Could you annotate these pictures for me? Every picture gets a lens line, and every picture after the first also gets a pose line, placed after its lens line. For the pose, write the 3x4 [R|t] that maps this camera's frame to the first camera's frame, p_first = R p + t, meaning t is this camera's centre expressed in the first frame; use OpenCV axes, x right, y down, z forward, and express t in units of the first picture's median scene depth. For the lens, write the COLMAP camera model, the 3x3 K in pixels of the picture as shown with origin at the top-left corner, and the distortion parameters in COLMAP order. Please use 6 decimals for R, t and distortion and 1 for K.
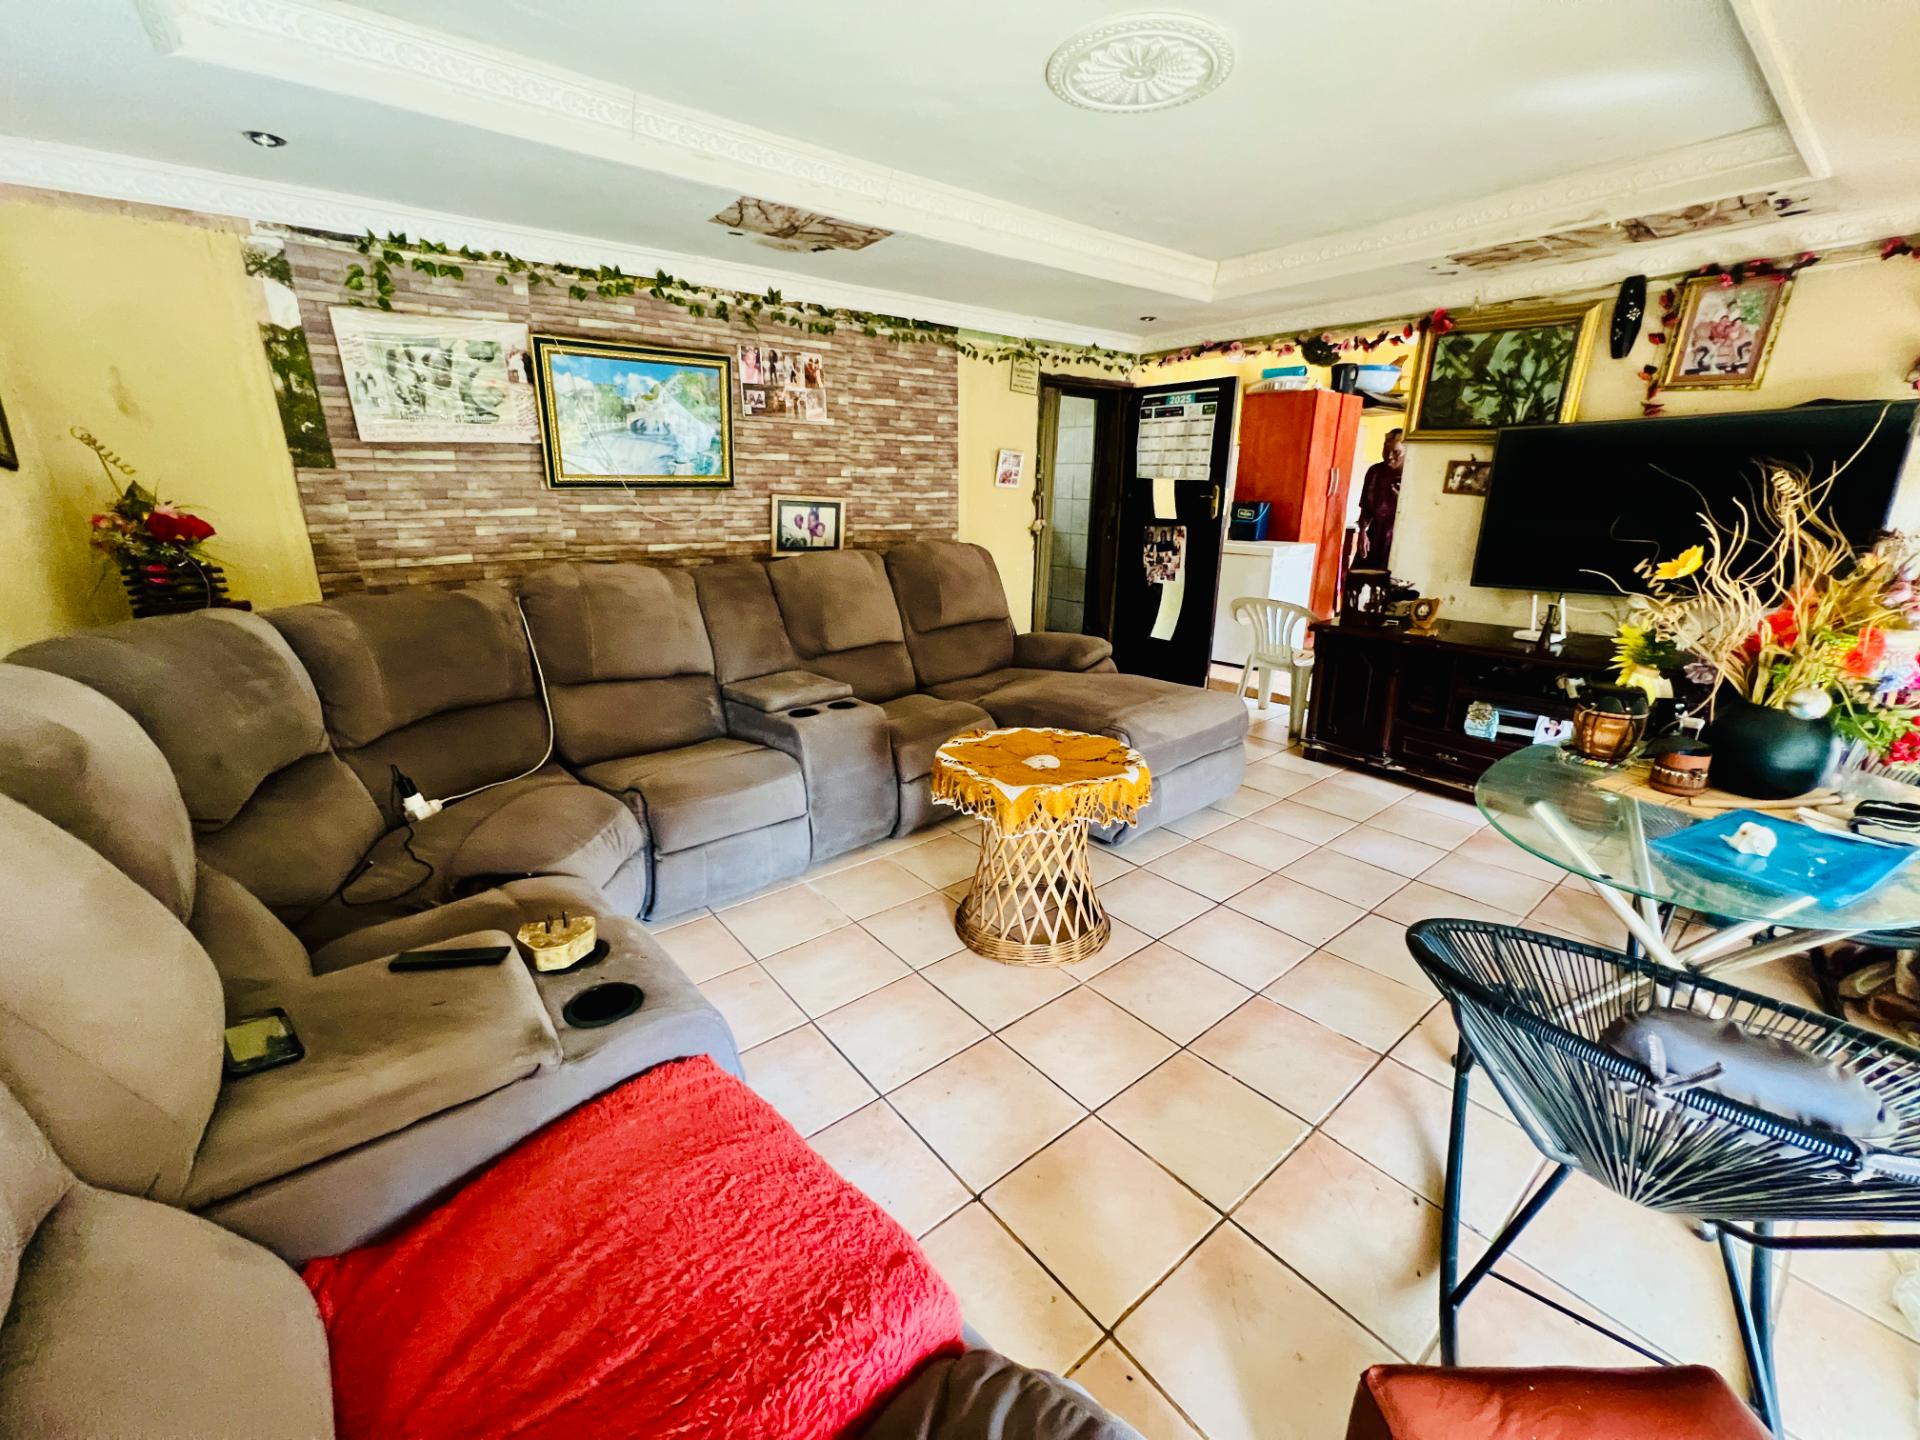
lens RADIAL K [[760.0, 0, 961.0], [0, 760.0, 715.0], [0, 0, 1]] dist [-0.002120, 0.000321]
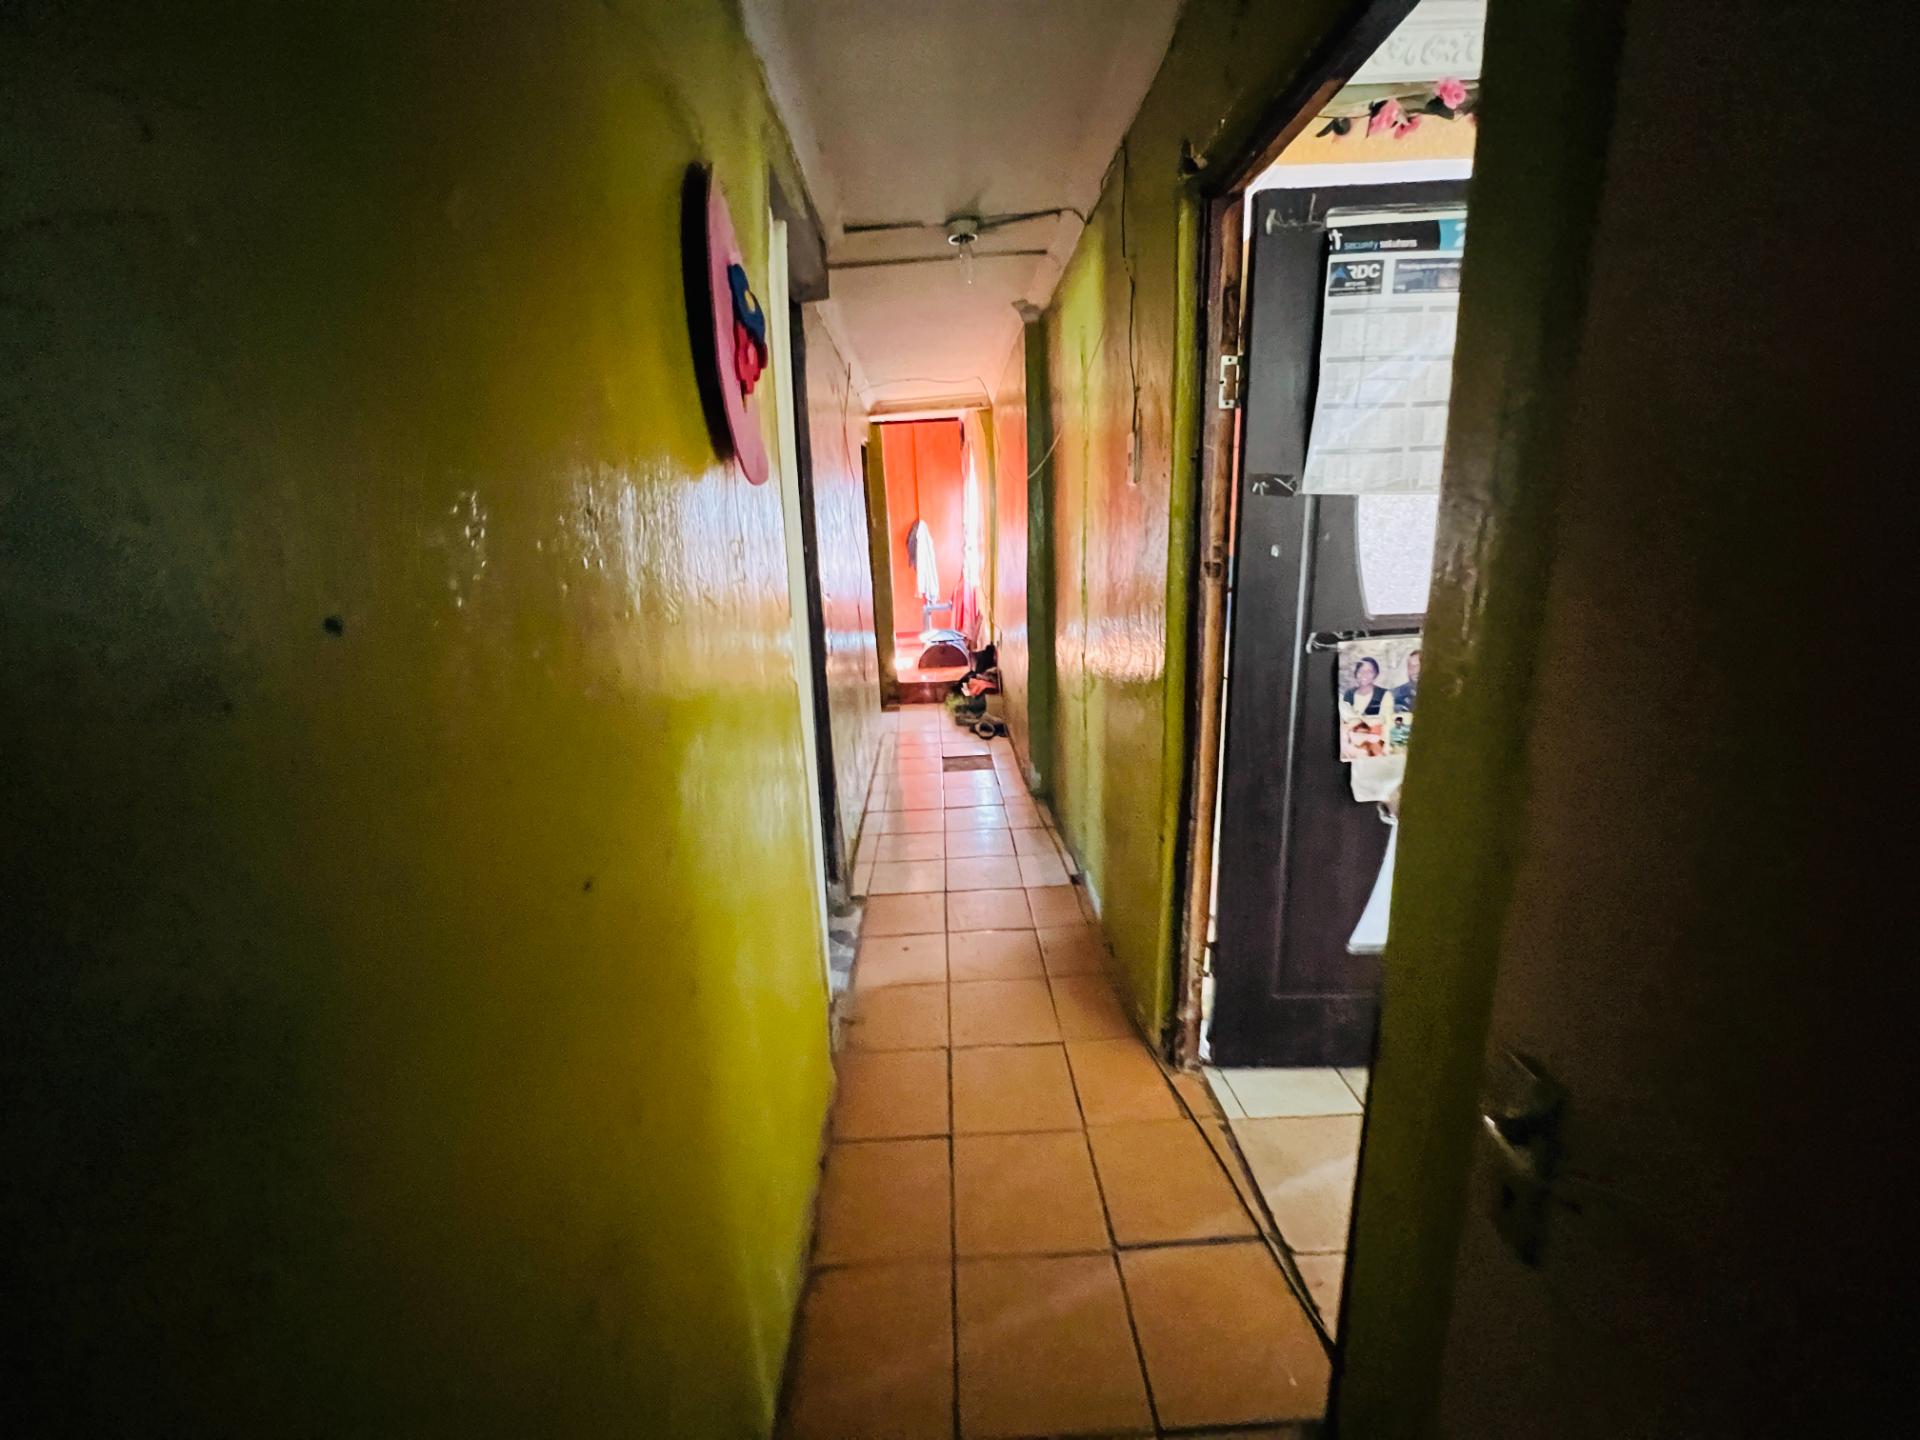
lens RADIAL K [[760.0, 0, 961.0], [0, 760.0, 715.0], [0, 0, 1]] dist [-0.002120, 0.000321]
pose [[0.601233, -0.222222, 0.767552, -0.249320], [0.275876, 0.959216, 0.061616, -0.654742], [-0.749941, 0.174703, 0.638018, 2.126013]]
